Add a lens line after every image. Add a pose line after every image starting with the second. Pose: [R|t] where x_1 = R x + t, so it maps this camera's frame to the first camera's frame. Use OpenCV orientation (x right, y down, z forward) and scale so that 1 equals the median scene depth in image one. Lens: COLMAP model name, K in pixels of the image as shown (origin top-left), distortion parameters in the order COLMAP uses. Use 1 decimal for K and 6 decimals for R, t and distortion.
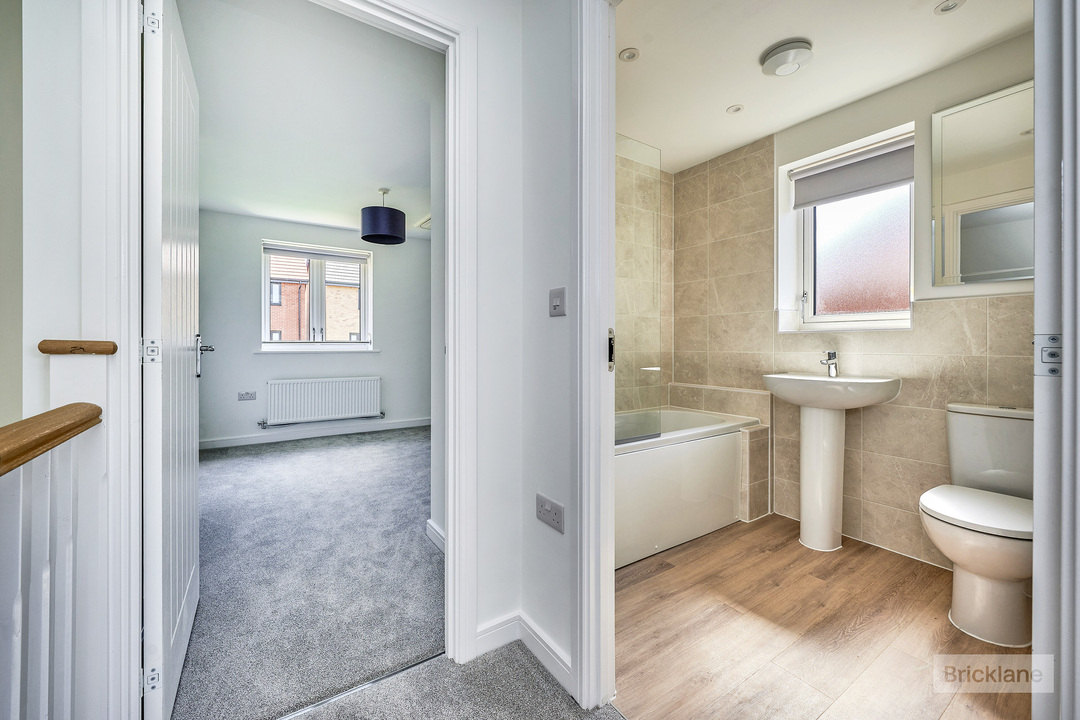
lens RADIAL K [[427.7, 0, 538.1], [0, 427.7, 345.1], [0, 0, 1]] dist [-0.000309, 0.000004]
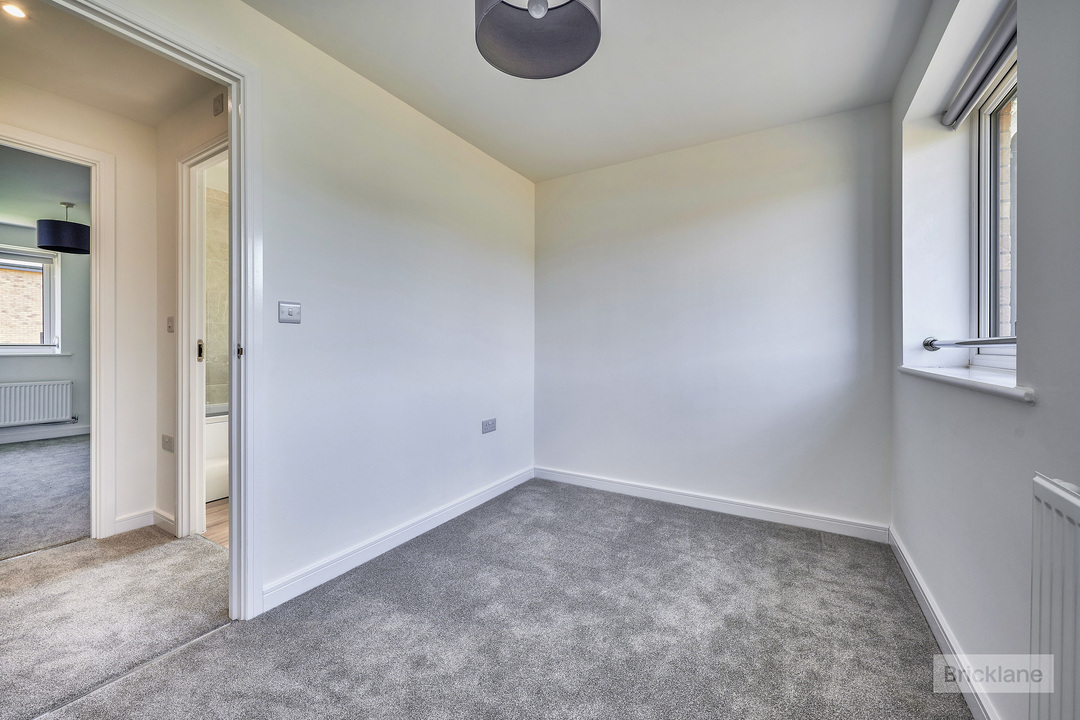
lens RADIAL K [[426.9, 0, 538.0], [0, 426.9, 350.1], [0, 0, 1]] dist [-0.000406, 0.000153]
pose [[0.903885, -0.000159, 0.427776, 0.328409], [-0.000756, 0.999998, 0.001968, 0.002049], [-0.427775, -0.002102, 0.903883, -0.625631]]
